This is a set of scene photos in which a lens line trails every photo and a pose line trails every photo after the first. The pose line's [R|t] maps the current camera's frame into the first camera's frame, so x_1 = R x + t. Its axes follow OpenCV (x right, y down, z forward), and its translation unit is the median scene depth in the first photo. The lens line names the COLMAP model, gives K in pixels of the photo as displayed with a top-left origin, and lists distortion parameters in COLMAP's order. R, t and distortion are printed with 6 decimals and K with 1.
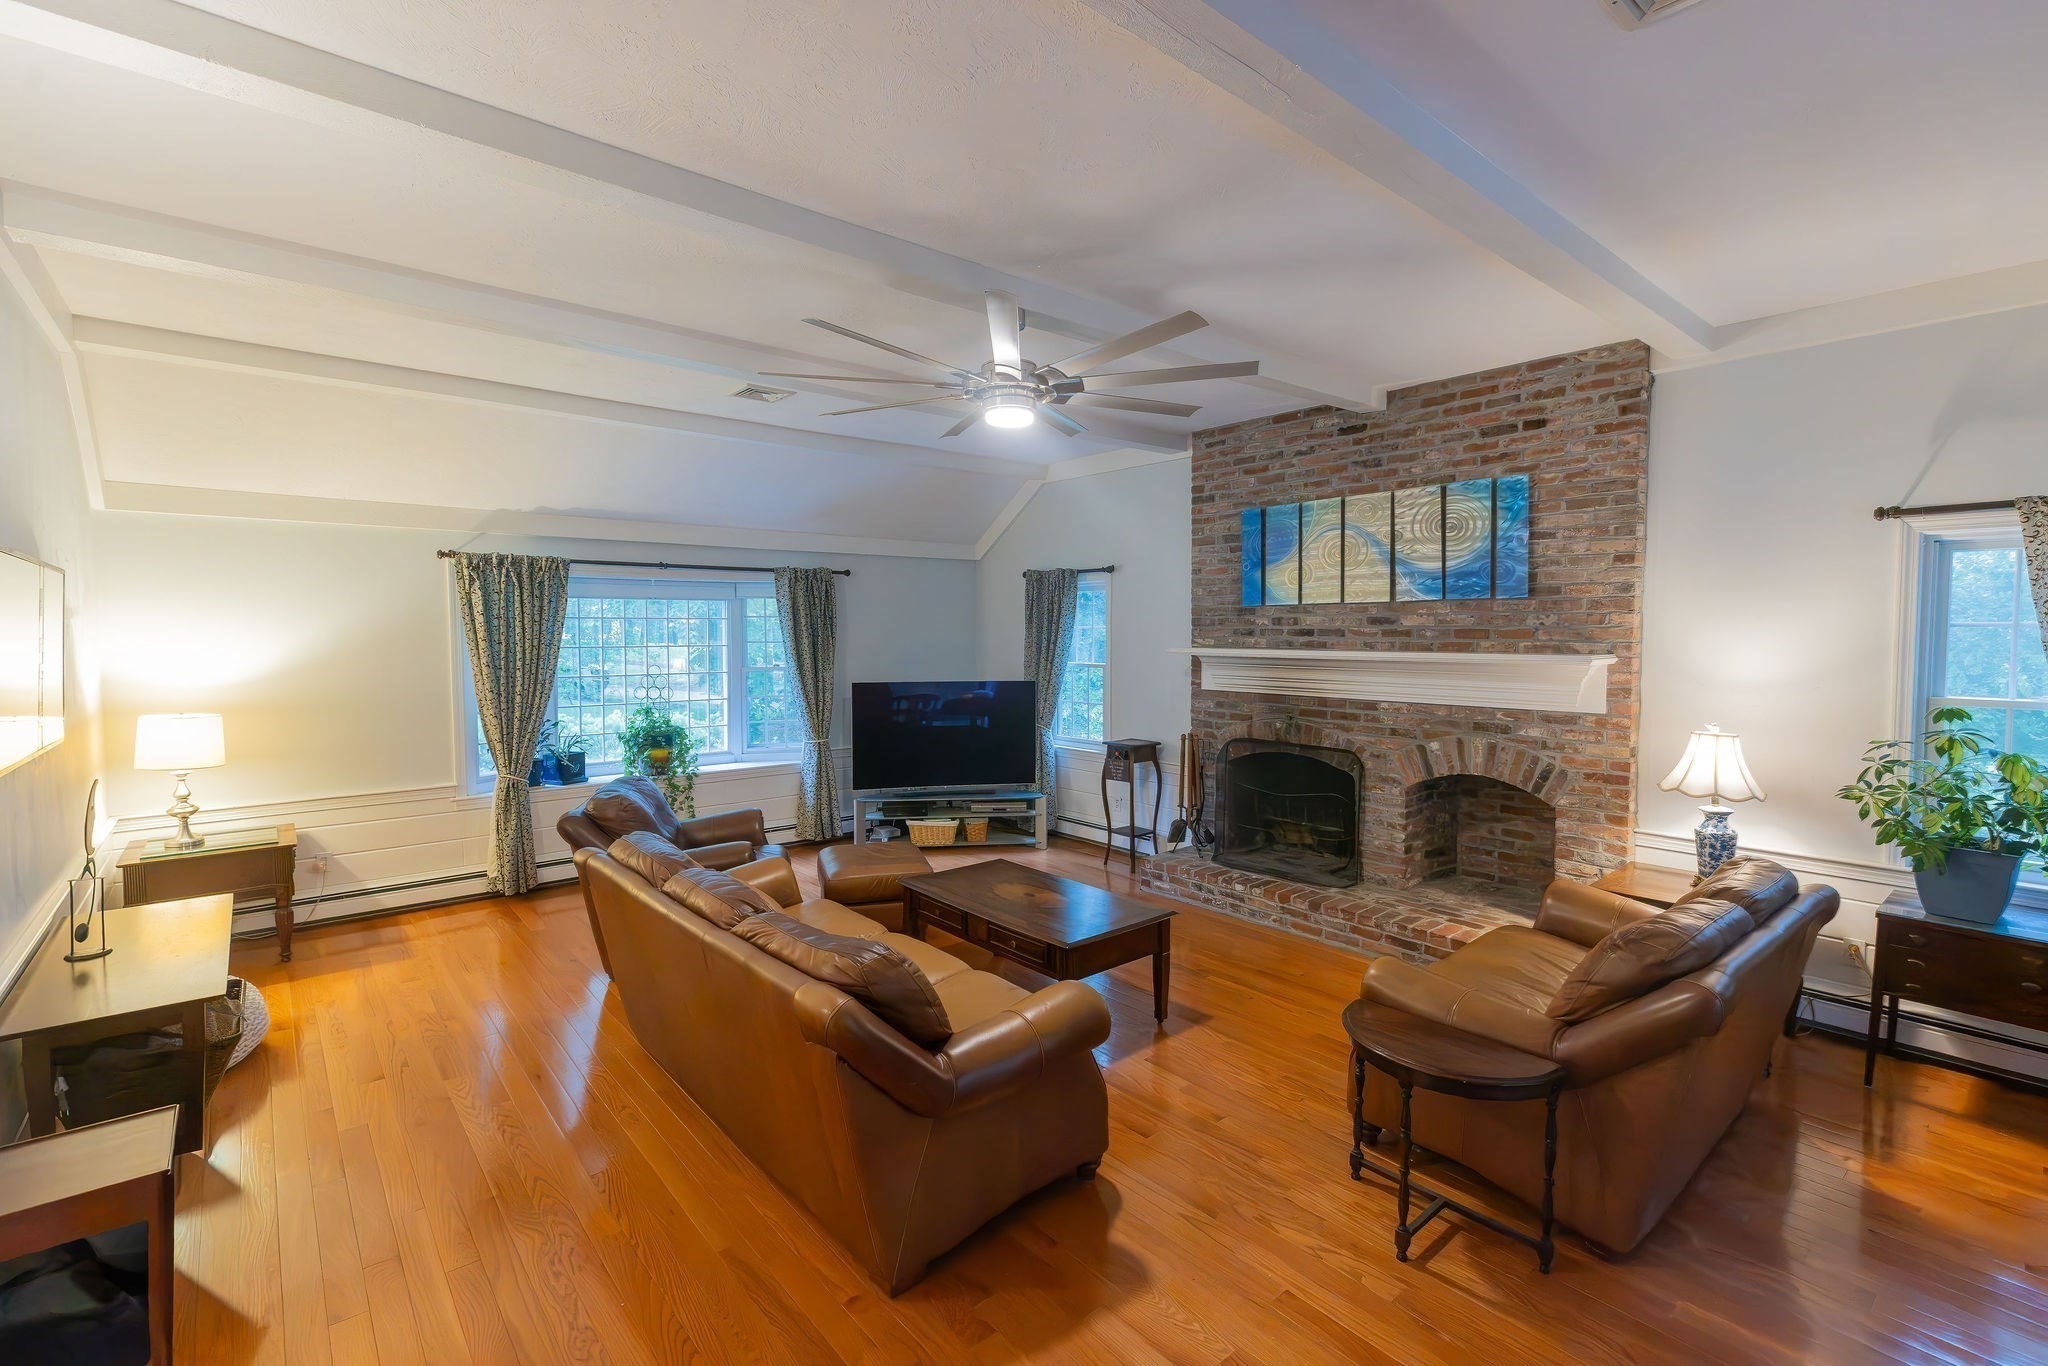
lens RADIAL K [[916.7, 0, 1024.6], [0, 916.7, 680.2], [0, 0, 1]] dist [0.004133, -0.000913]
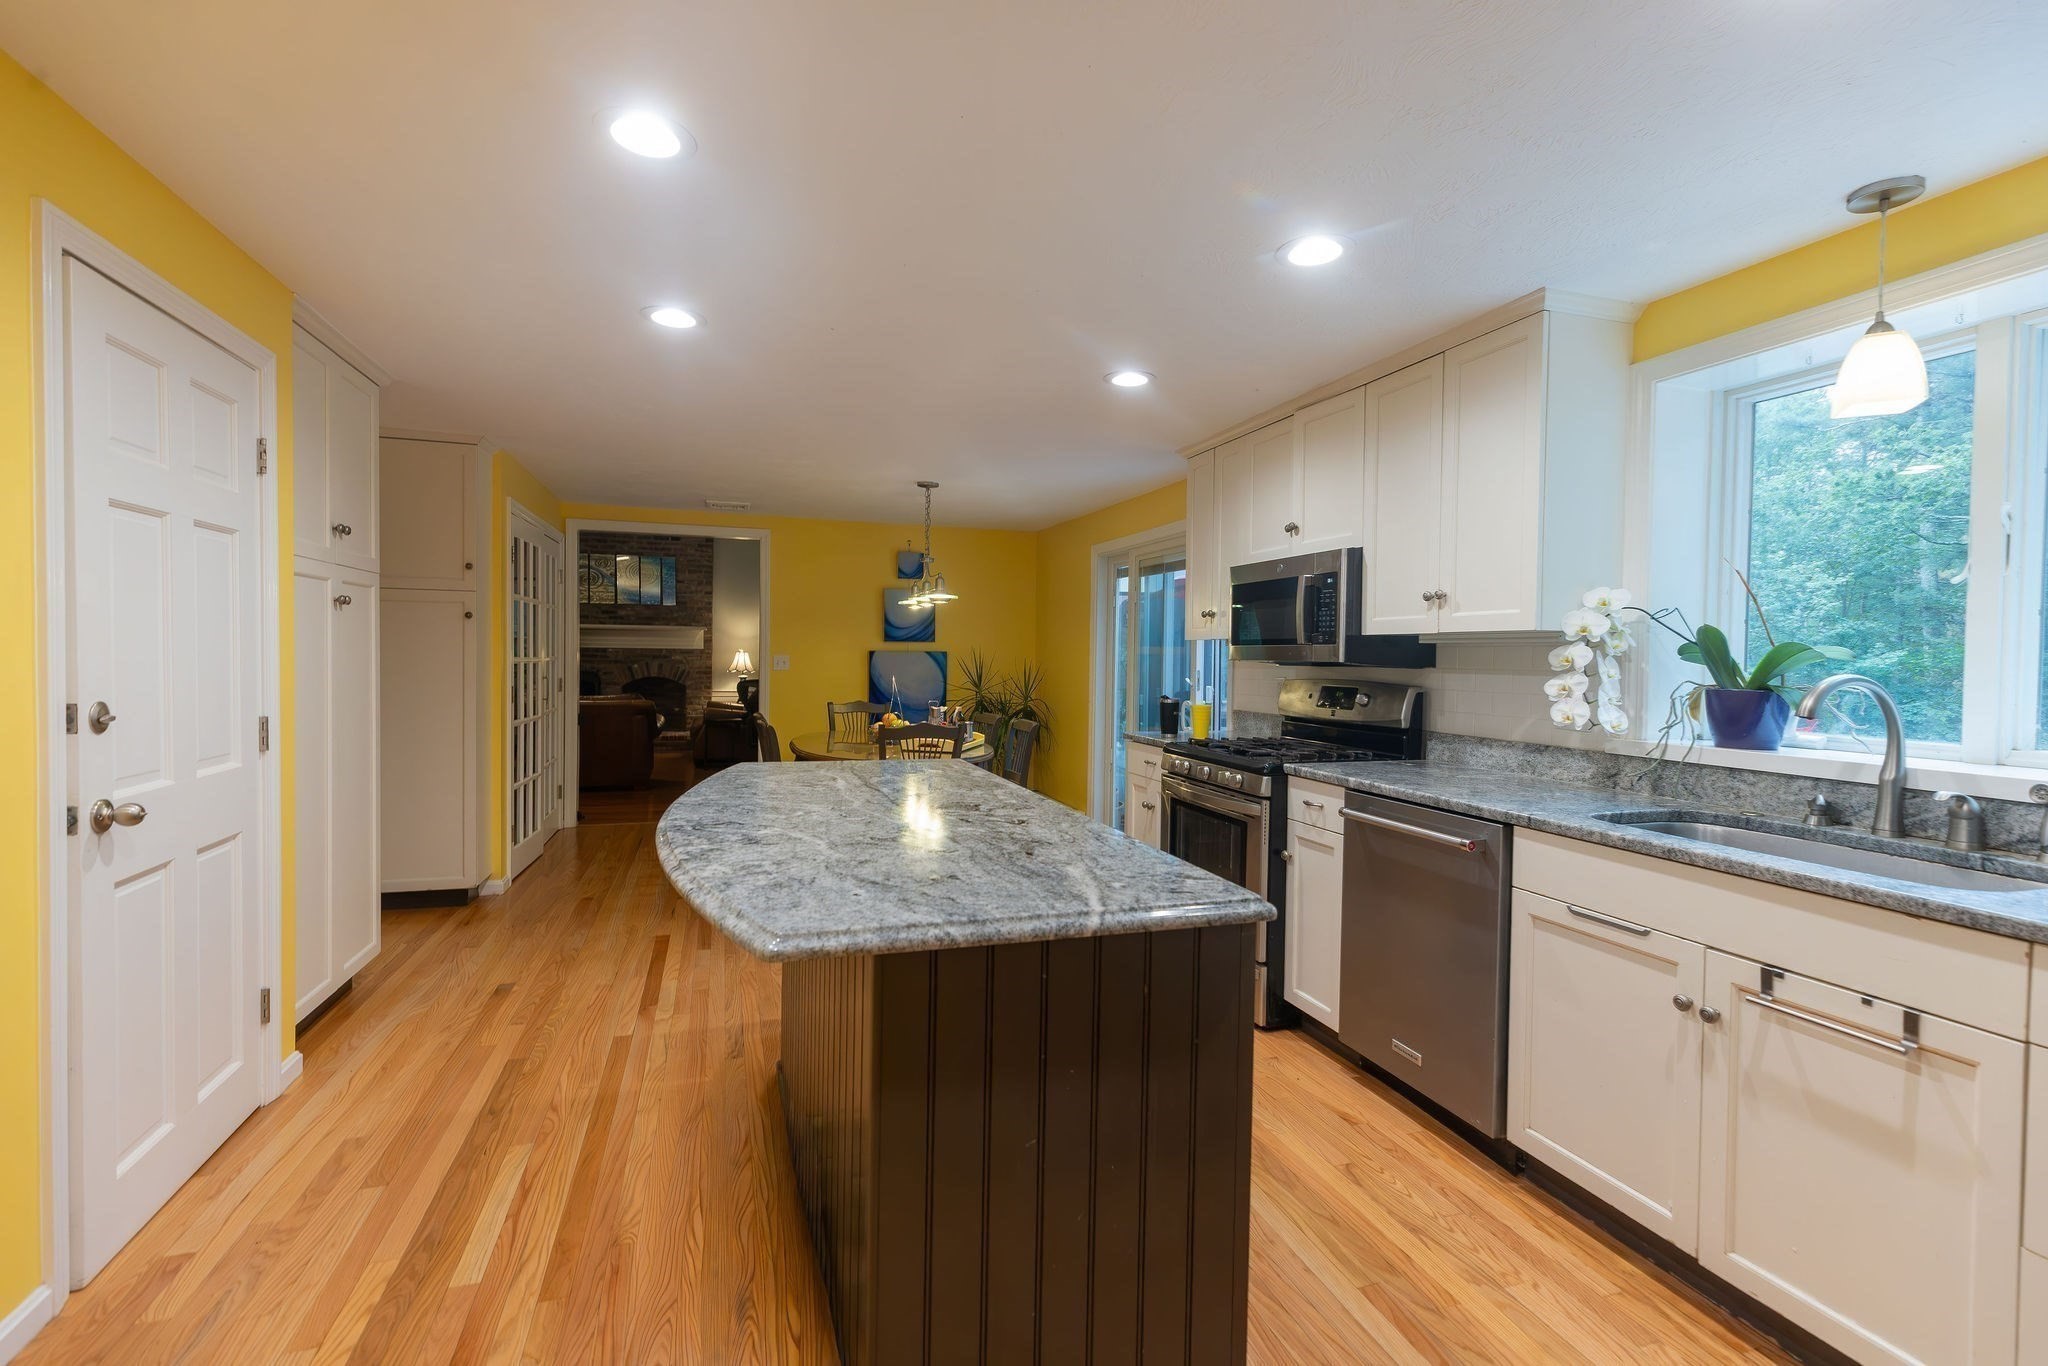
lens RADIAL K [[916.7, 0, 1021.1], [0, 916.7, 675.8], [0, 0, 1]] dist [0.004133, -0.000913]
pose [[0.380955, -0.019192, 0.924394, -1.341069], [0.033952, 0.999401, 0.006758, 0.113012], [-0.923970, 0.028811, 0.381378, -0.803007]]
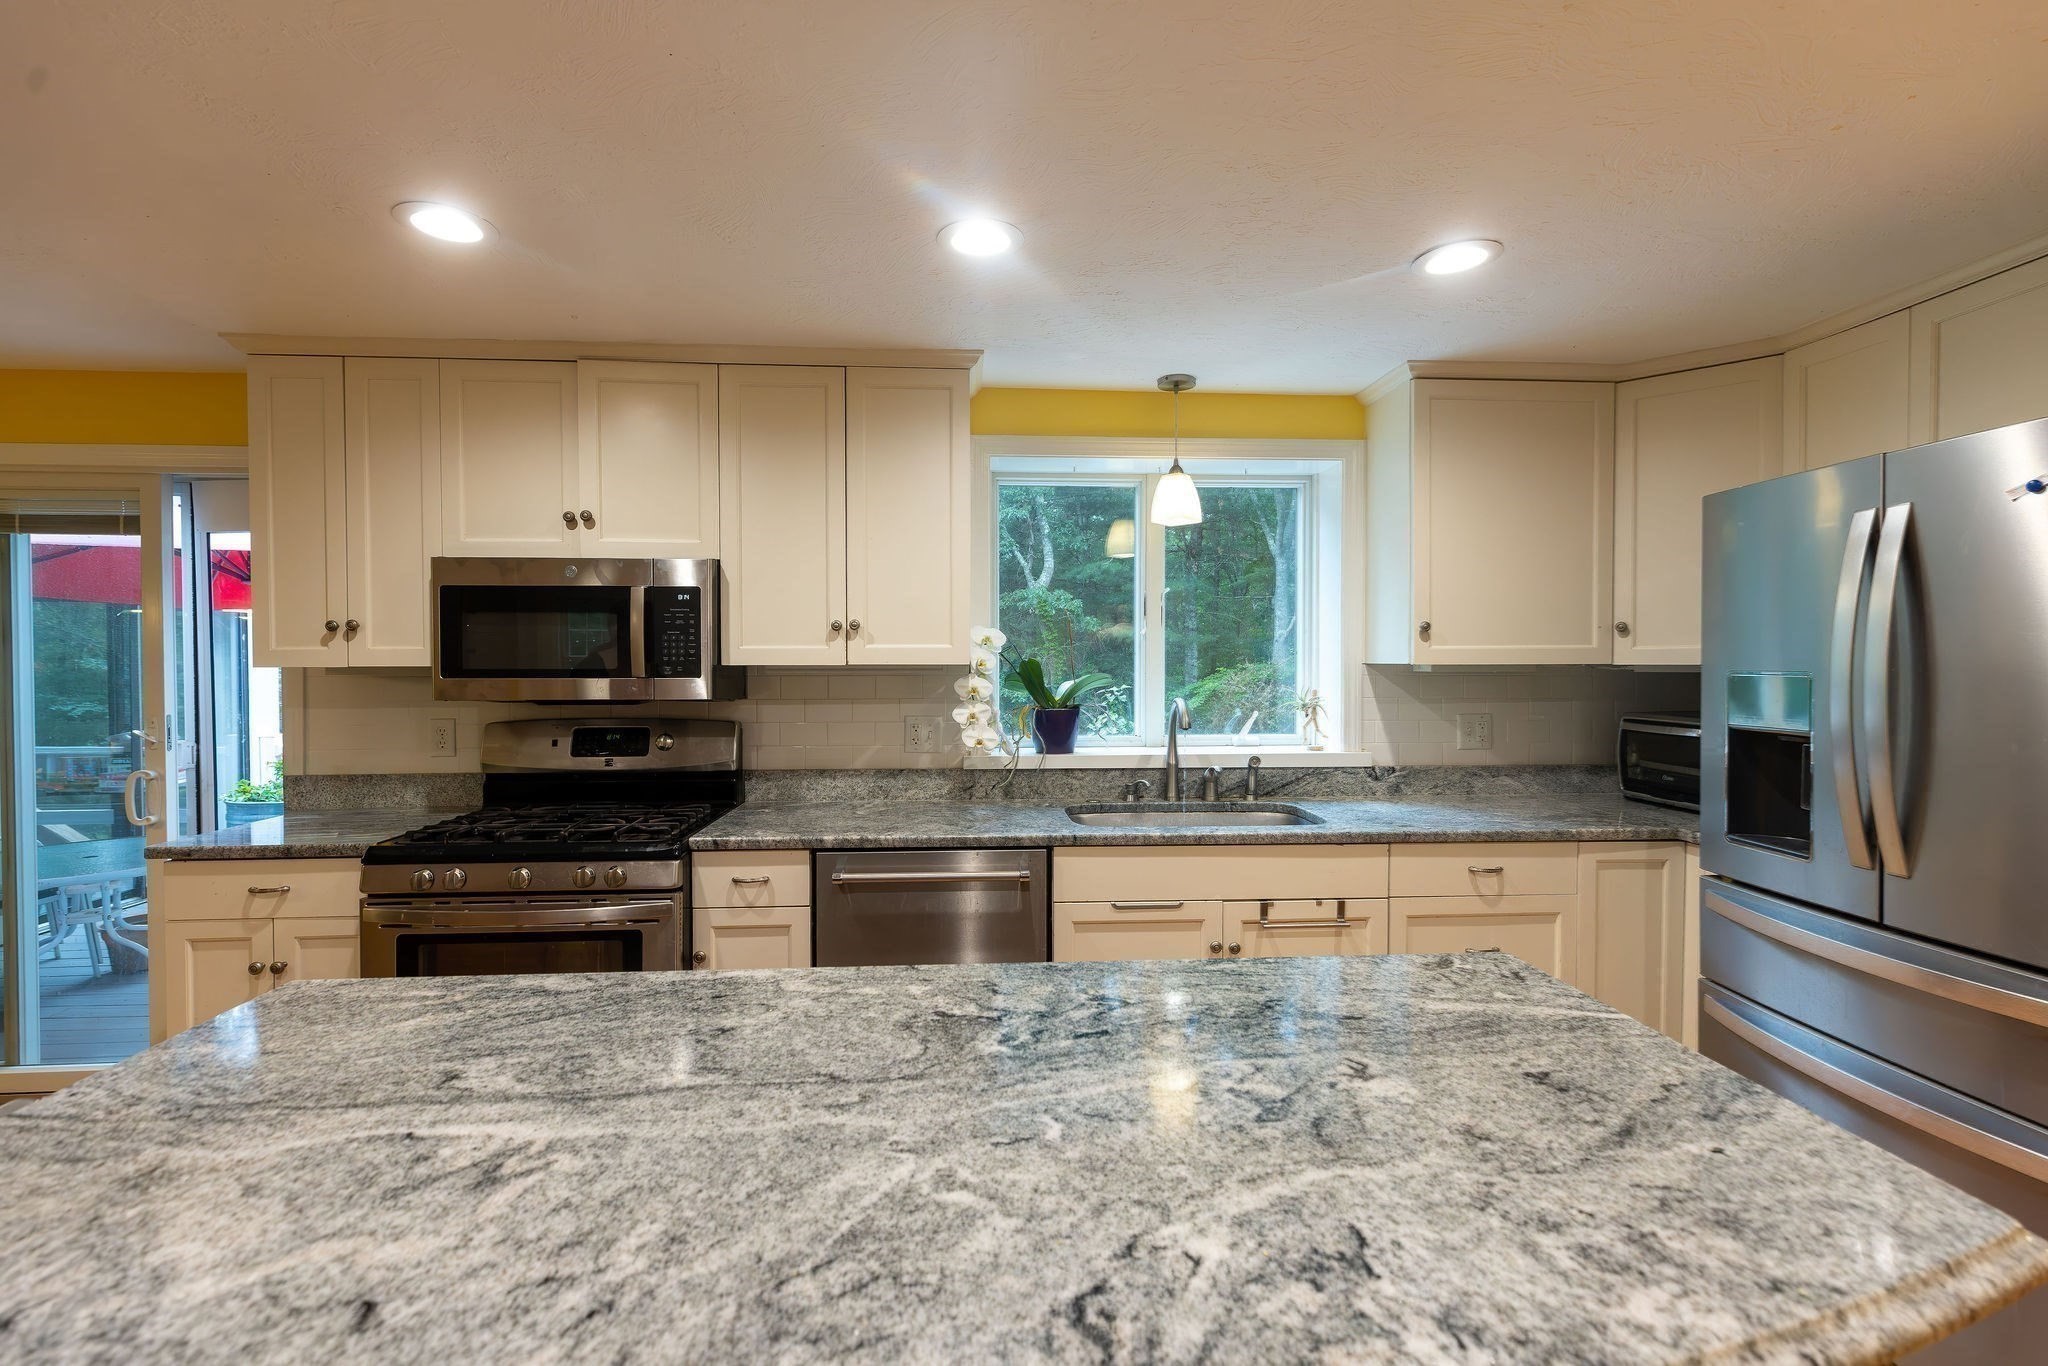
lens RADIAL K [[916.7, 0, 1028.0], [0, 916.7, 671.2], [0, 0, 1]] dist [0.004133, -0.000913]
pose [[-0.803499, -0.009977, 0.595223, -1.120083], [0.028229, 0.998096, 0.054838, 0.076448], [-0.594637, 0.060865, -0.801688, -0.460455]]
